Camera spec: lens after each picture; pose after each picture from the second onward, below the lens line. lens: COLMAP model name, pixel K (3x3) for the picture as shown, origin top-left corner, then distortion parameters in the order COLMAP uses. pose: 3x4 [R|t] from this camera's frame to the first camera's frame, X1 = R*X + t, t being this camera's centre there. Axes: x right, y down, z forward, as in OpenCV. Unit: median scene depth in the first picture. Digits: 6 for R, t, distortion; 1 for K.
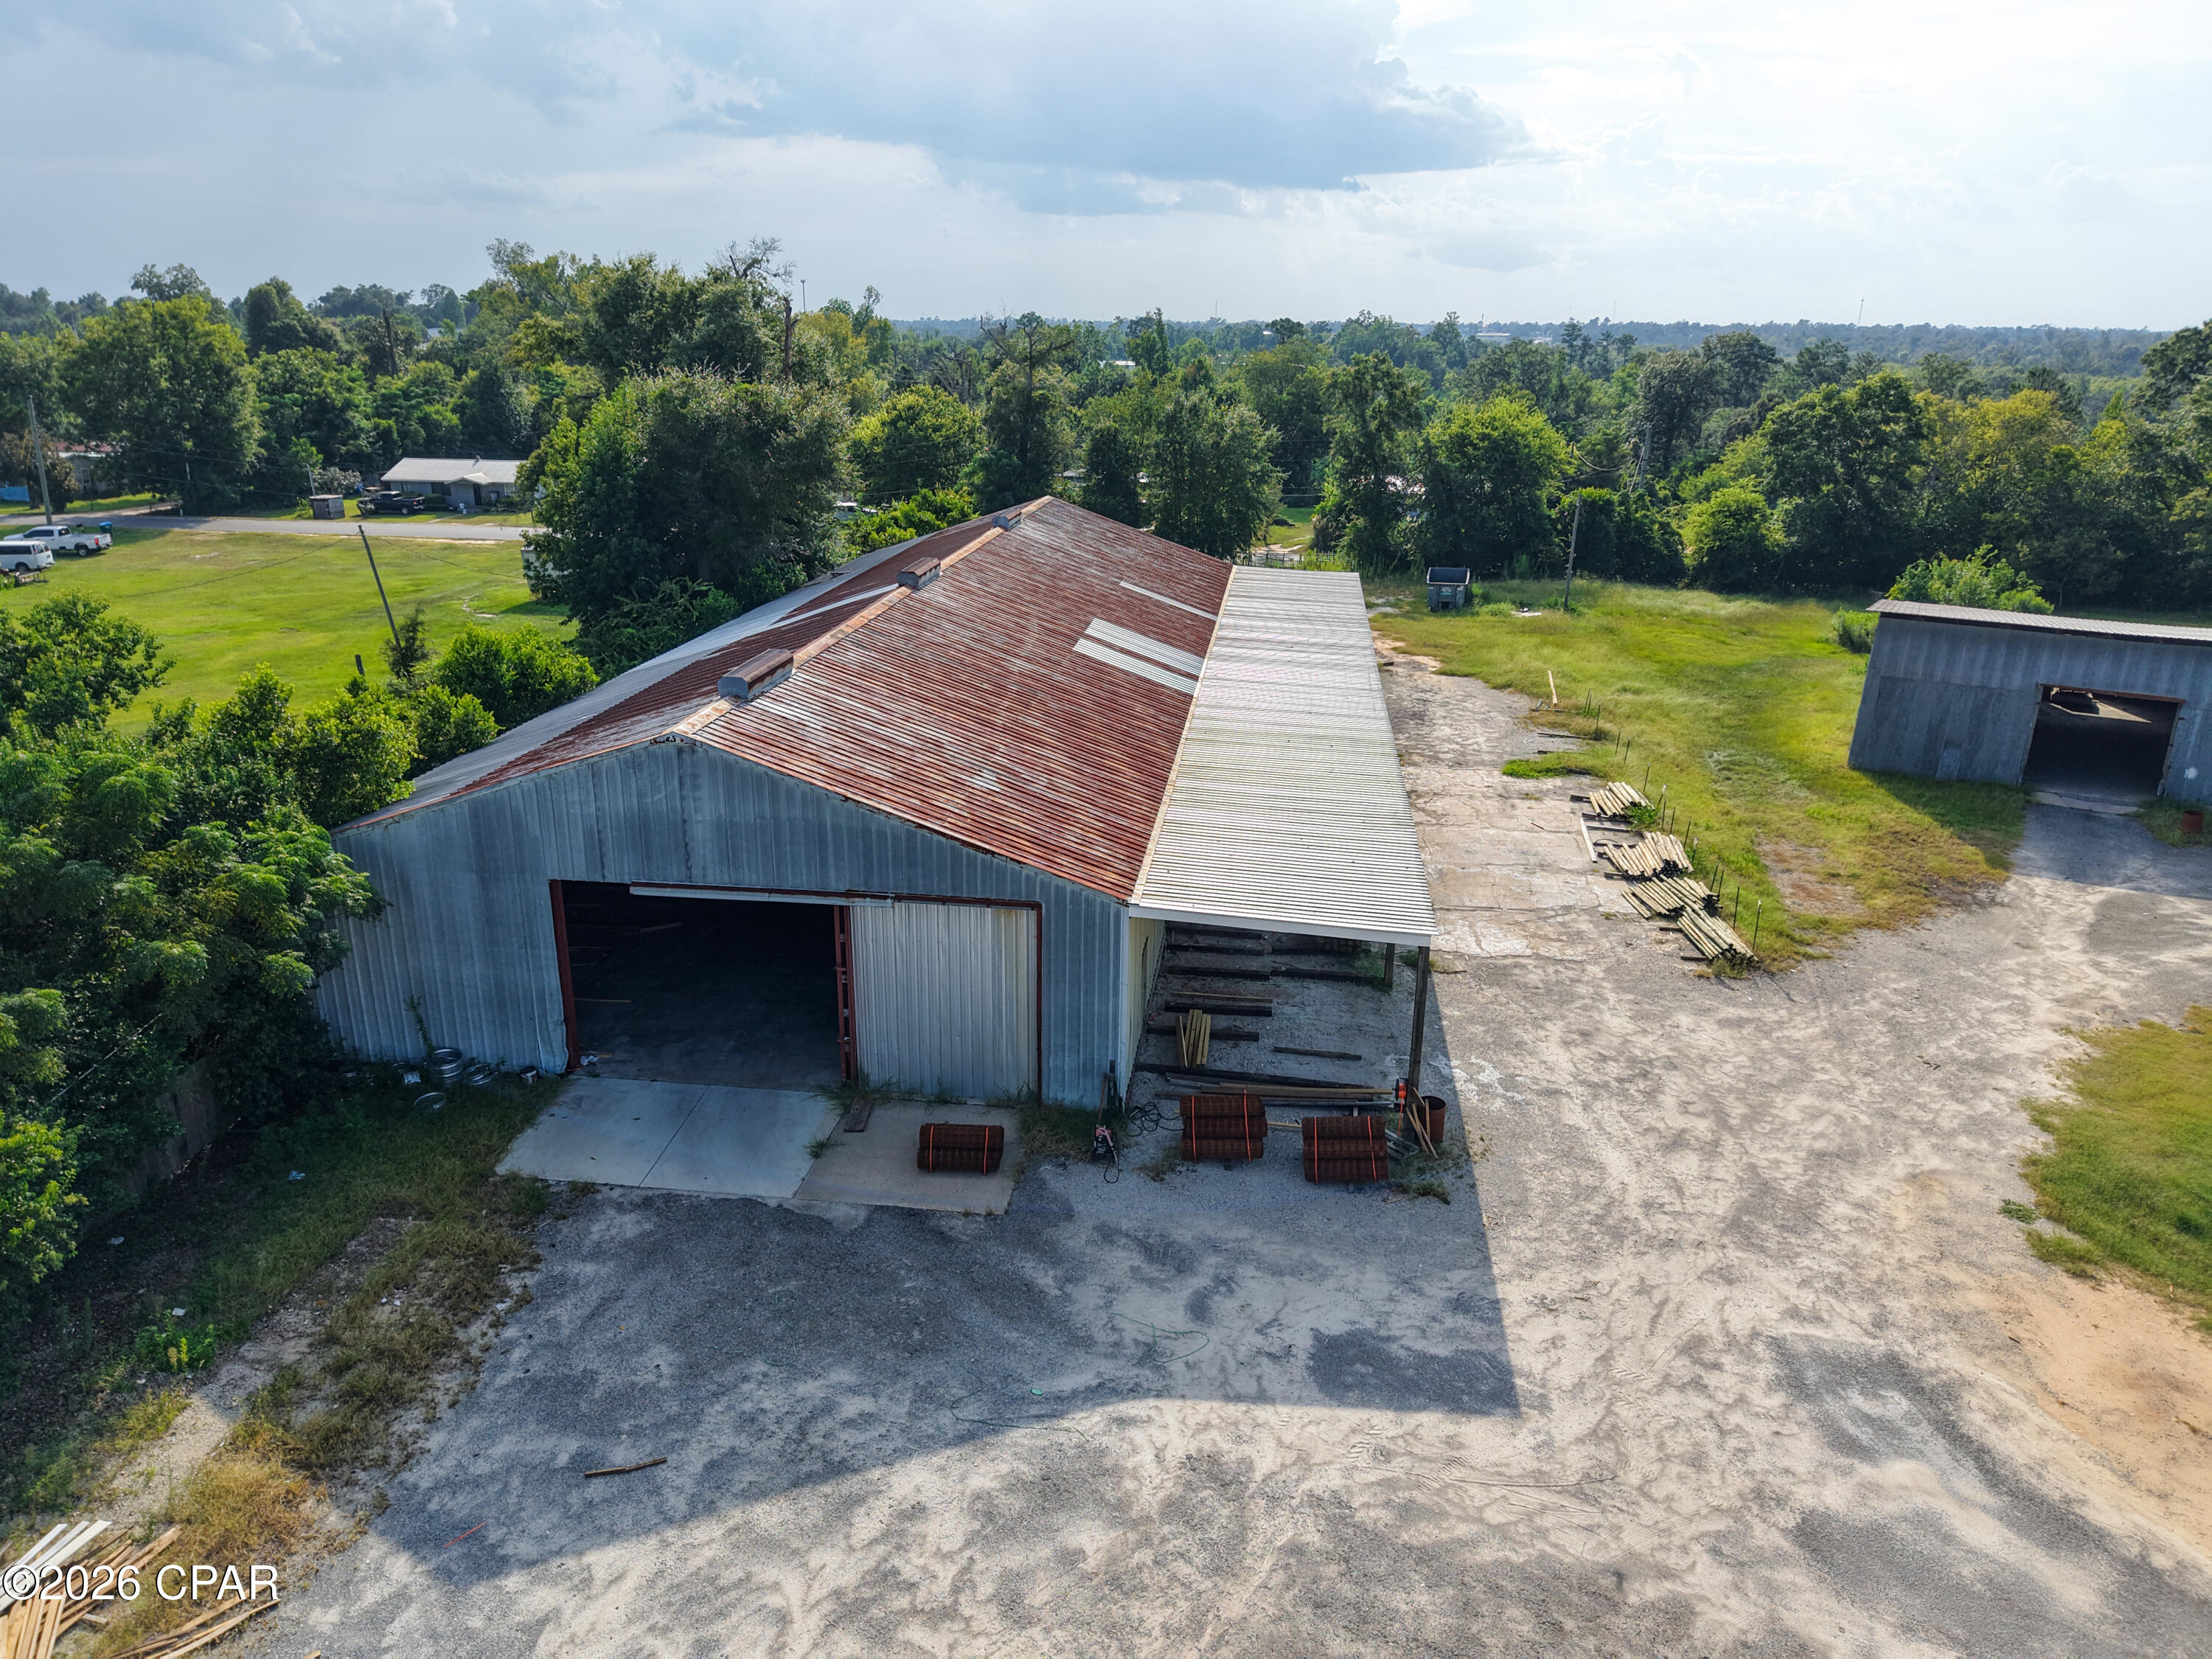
lens RADIAL K [[1486.1, 0, 1104.6], [0, 1486.1, 836.4], [0, 0, 1]] dist [0.014076, -0.006615]
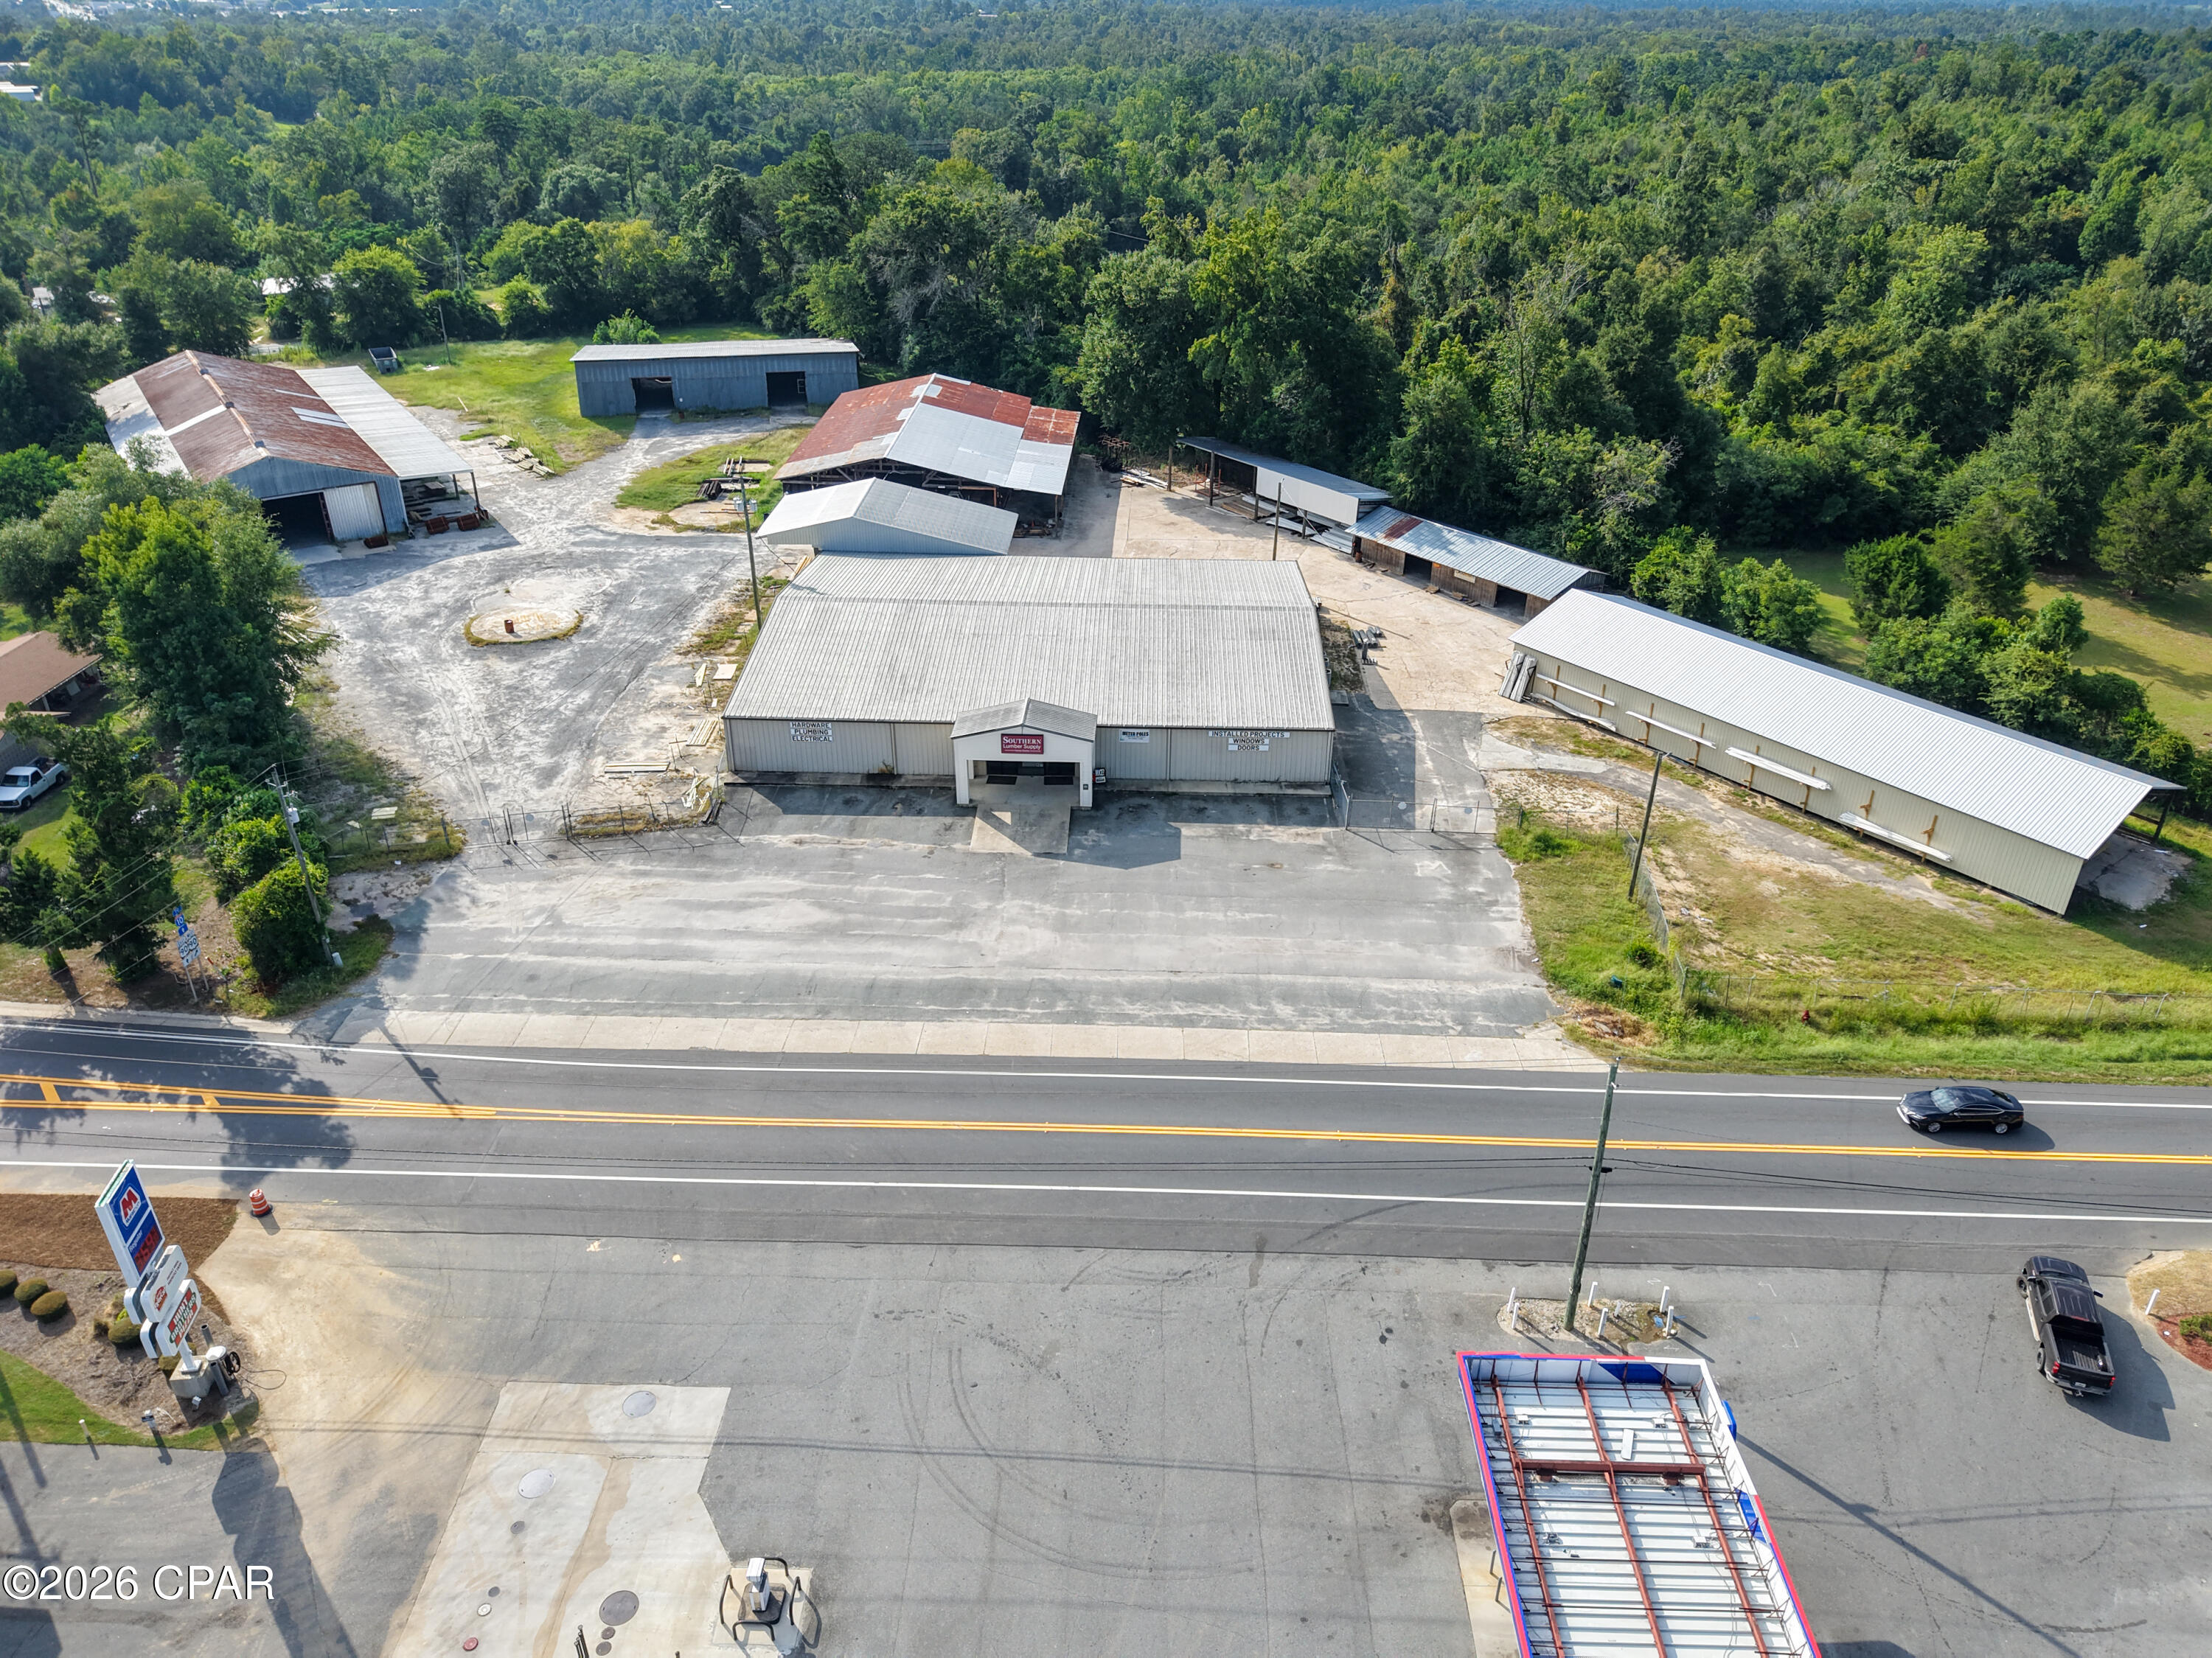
lens RADIAL K [[1486.0, 0, 1109.1], [0, 1486.0, 806.8], [0, 0, 1]] dist [0.014076, -0.006615]
pose [[0.740536, -0.325636, 0.587849, -0.873522], [0.214125, 0.943499, 0.252905, 0.200193], [-0.636990, -0.061412, 0.768422, -2.448710]]
